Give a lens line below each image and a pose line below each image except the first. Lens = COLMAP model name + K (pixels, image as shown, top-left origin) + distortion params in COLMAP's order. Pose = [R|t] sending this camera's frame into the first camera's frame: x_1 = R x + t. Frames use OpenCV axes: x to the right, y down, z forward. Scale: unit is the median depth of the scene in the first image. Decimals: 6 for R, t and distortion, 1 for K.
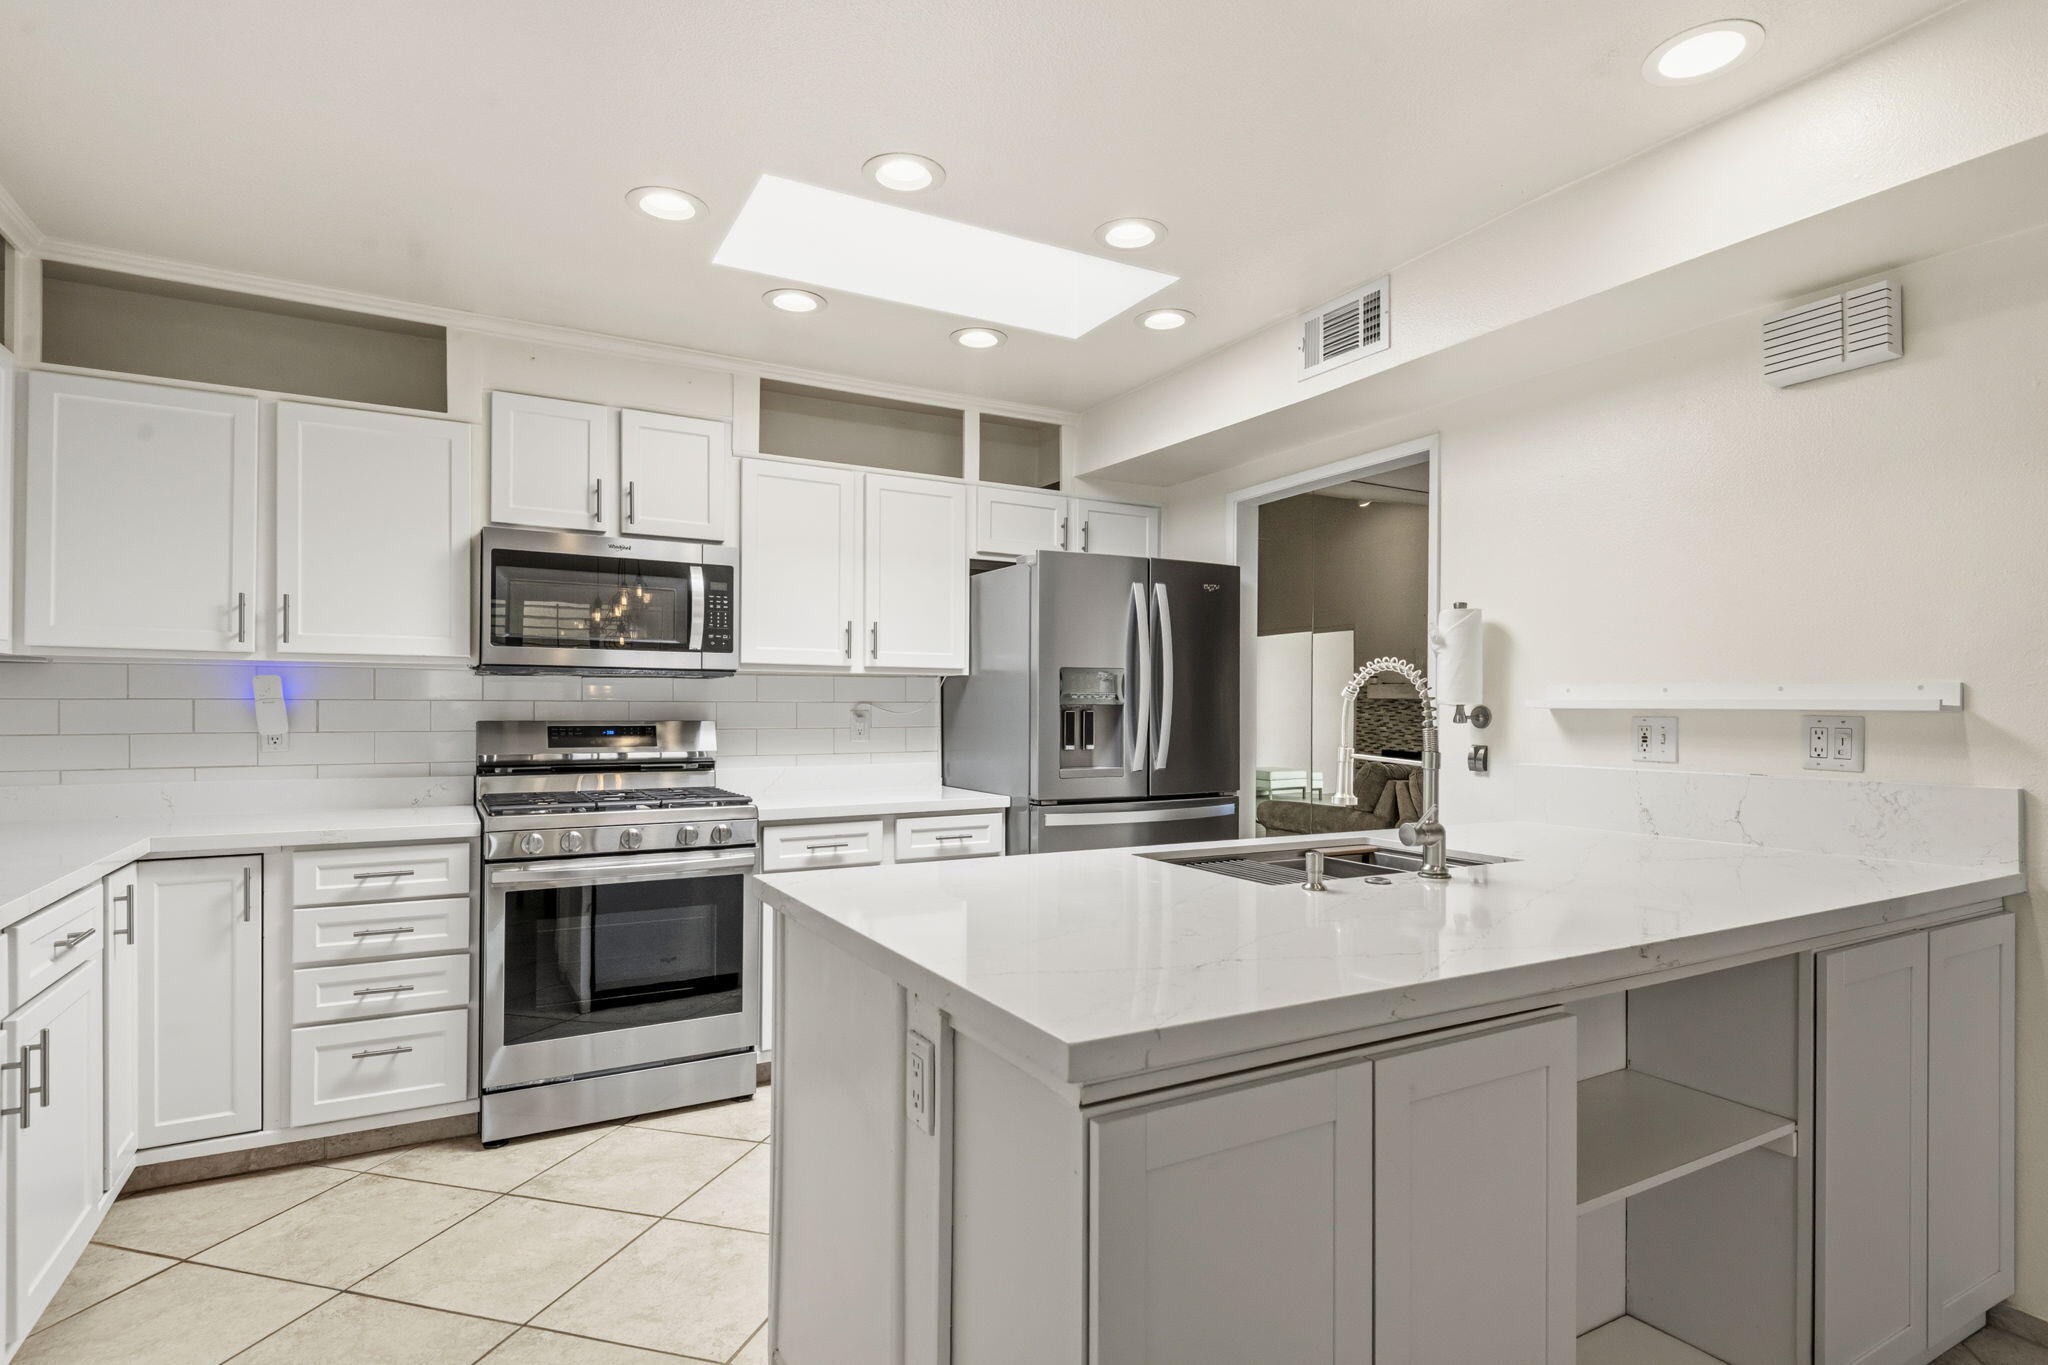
lens RADIAL K [[1059.1, 0, 1013.0], [0, 1059.1, 700.2], [0, 0, 1]] dist [0.038502, -0.028379]
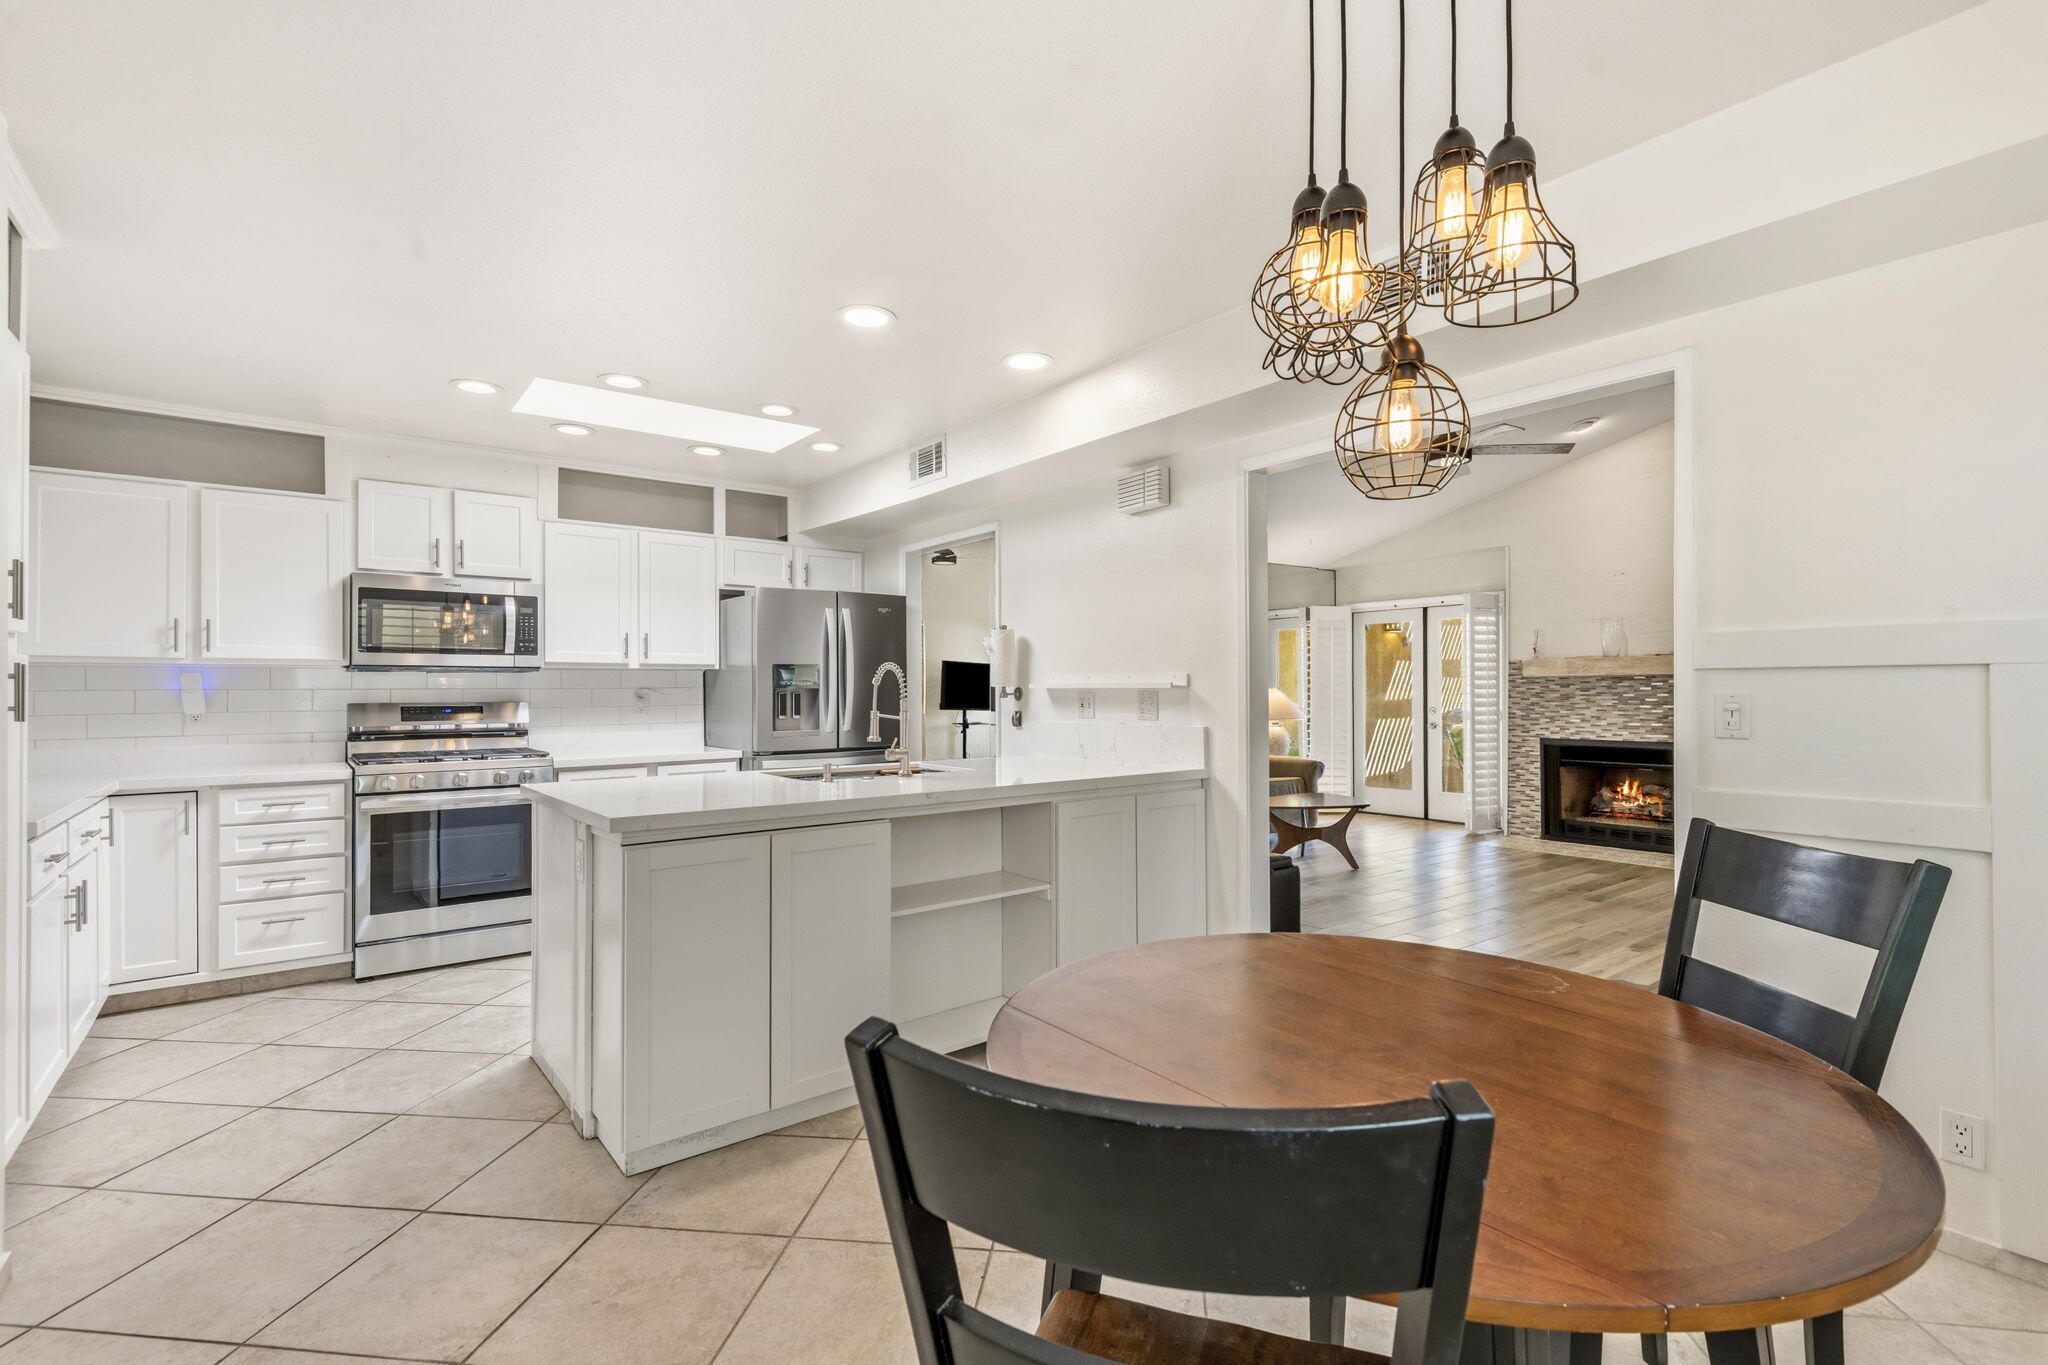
lens RADIAL K [[952.4, 0, 1027.1], [0, 952.4, 680.9], [0, 0, 1]] dist [0.030149, -0.021556]
pose [[0.987255, -0.007179, 0.158982, 0.216714], [0.007681, 0.999967, -0.002538, -0.000815], [-0.158958, 0.003726, 0.987278, -0.468879]]
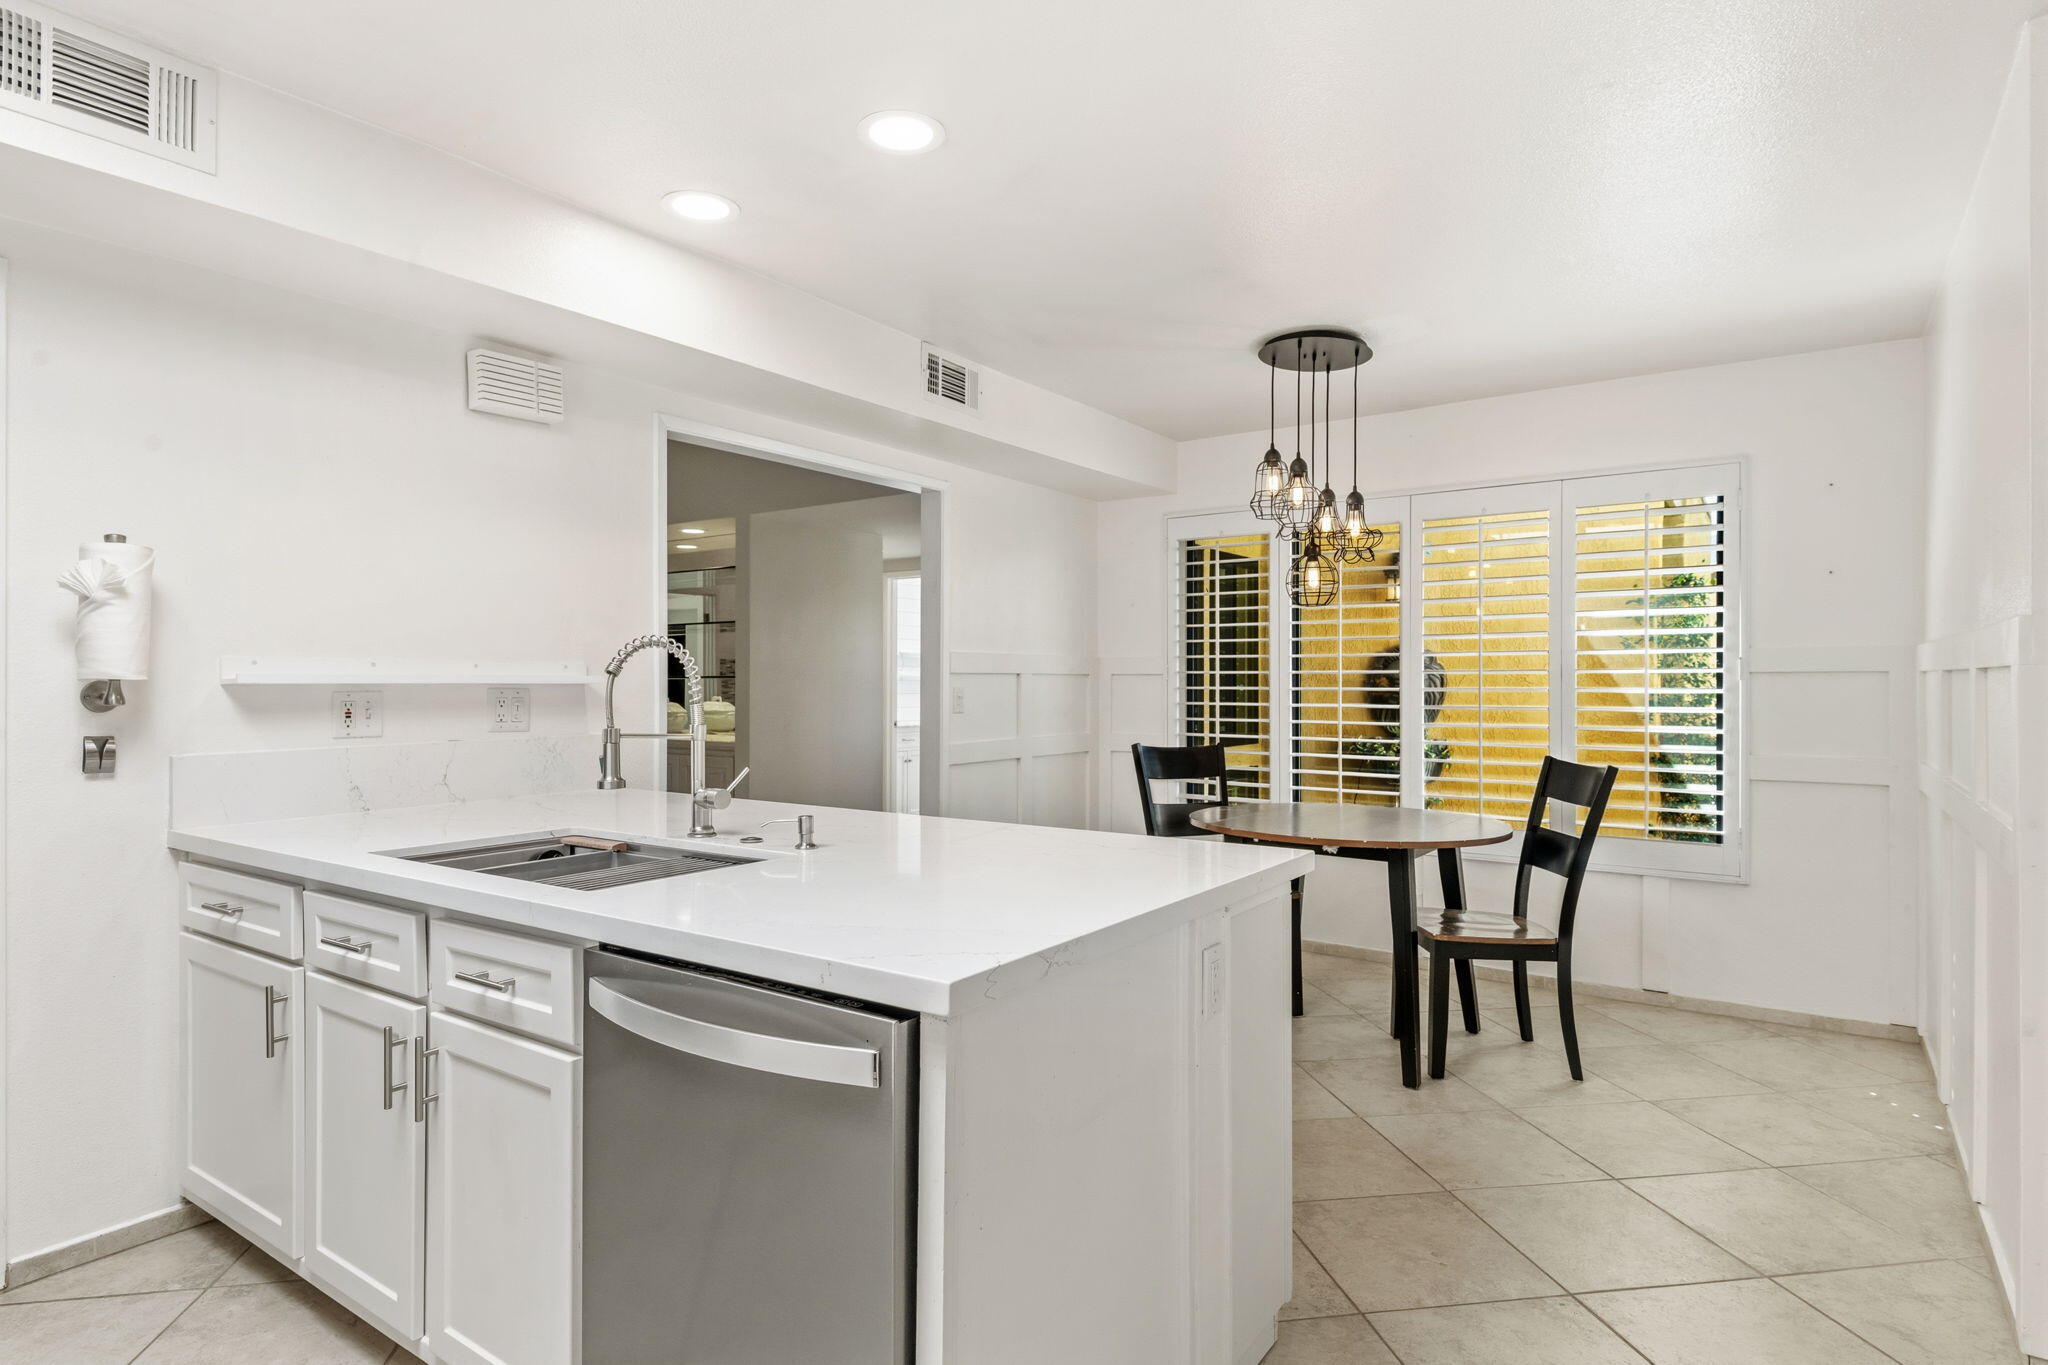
lens RADIAL K [[1102.1, 0, 1029.9], [0, 1102.1, 685.8], [0, 0, 1]] dist [0.000894, 0.000205]
pose [[-0.441473, -0.006250, 0.897253, -0.501759], [-0.003689, 0.999980, 0.005151, 0.002125], [-0.897267, -0.001036, -0.441487, 0.766241]]
